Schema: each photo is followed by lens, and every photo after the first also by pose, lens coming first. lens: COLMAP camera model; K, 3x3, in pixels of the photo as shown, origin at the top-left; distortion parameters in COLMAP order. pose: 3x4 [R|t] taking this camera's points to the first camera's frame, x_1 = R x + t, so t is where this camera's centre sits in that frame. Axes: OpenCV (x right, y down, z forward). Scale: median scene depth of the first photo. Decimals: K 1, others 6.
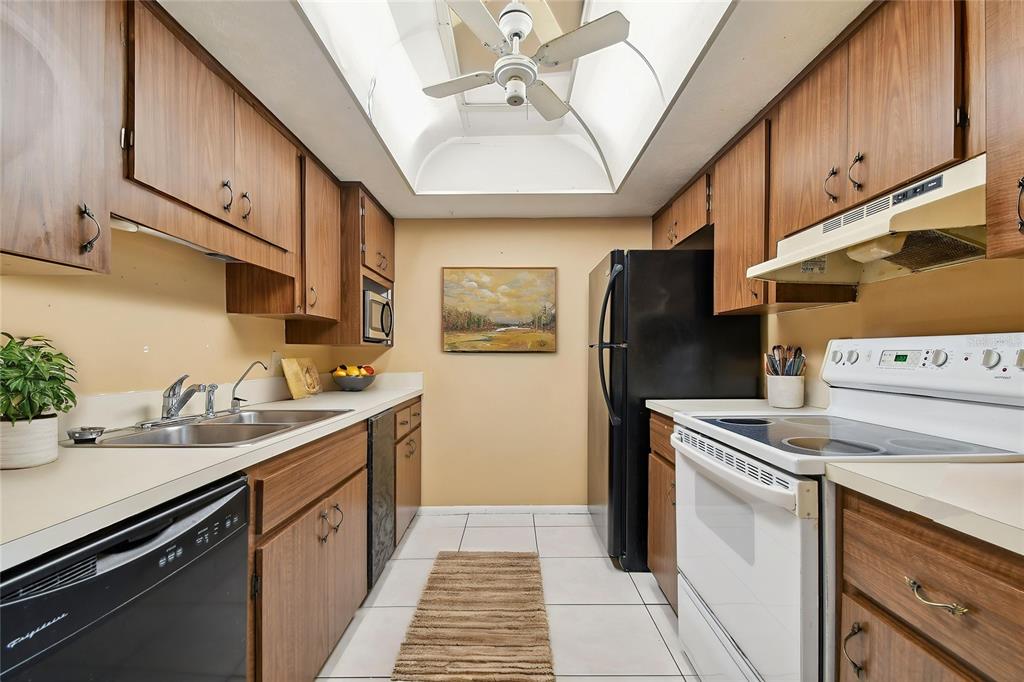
lens RADIAL K [[454.7, 0, 513.9], [0, 454.7, 360.1], [0, 0, 1]] dist [0.020010, -0.000119]
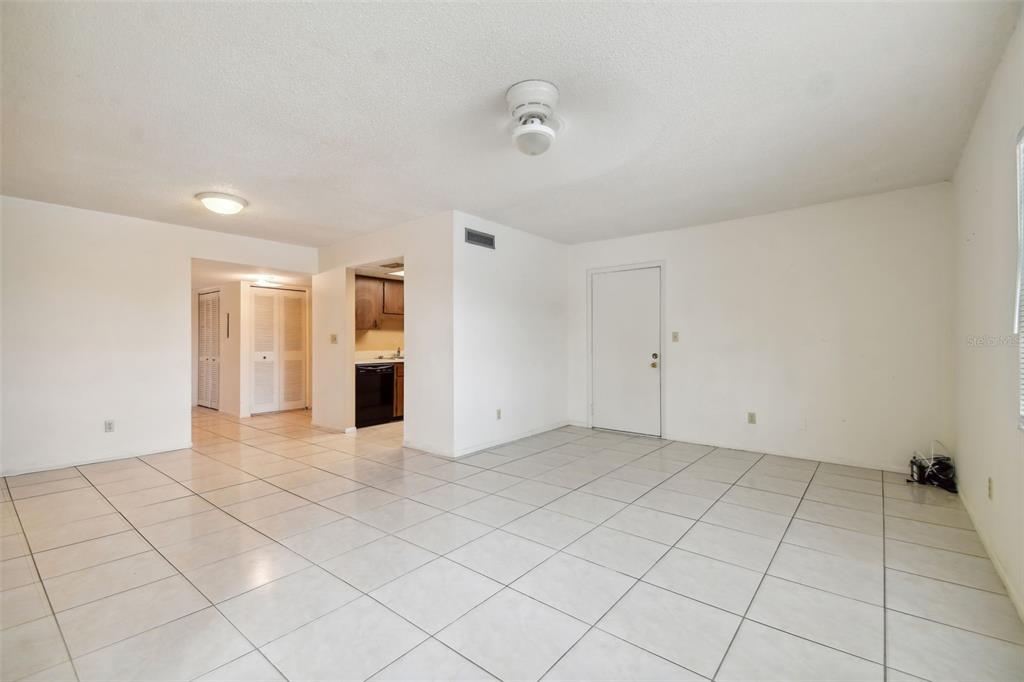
lens RADIAL K [[452.6, 0, 512.0], [0, 452.6, 341.0], [0, 0, 1]] dist [0.000971, -0.000248]
pose [[0.776450, -0.003861, -0.630167, 1.987130], [-0.004274, 0.999926, -0.011392, 0.011395], [0.630164, 0.011538, 0.776376, -1.187700]]
